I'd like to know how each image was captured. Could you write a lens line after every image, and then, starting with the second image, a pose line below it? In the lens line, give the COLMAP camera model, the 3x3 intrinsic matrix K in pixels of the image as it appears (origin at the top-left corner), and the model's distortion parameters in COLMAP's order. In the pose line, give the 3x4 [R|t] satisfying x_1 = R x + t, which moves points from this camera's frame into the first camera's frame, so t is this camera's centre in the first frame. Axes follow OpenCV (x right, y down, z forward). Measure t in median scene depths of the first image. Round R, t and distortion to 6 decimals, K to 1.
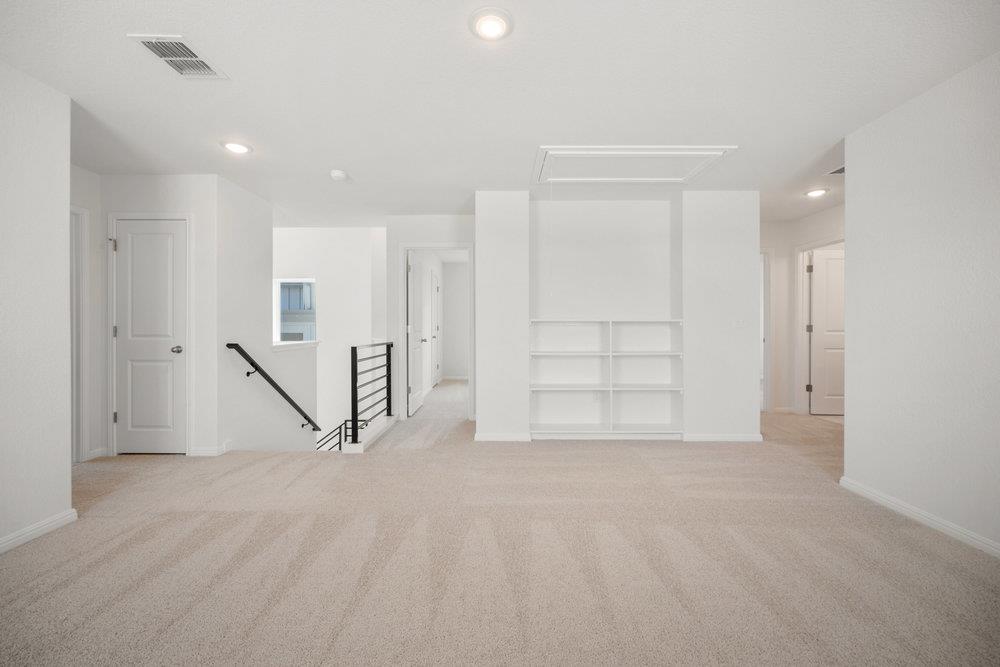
lens RADIAL K [[397.6, 0, 497.3], [0, 397.6, 328.9], [0, 0, 1]] dist [-0.002820, -0.000867]
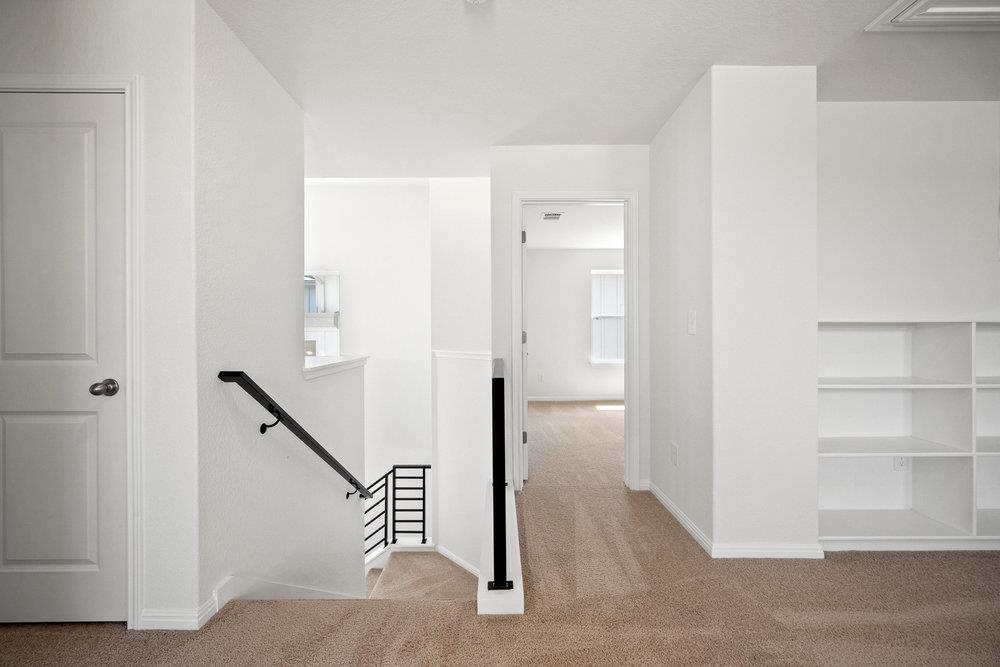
lens RADIAL K [[397.6, 0, 502.9], [0, 397.6, 334.6], [0, 0, 1]] dist [-0.002820, -0.000867]
pose [[0.999885, -0.003096, 0.014847, -0.348198], [0.003075, 0.999994, 0.001401, -0.005802], [-0.014851, -0.001355, 0.999889, 0.518183]]
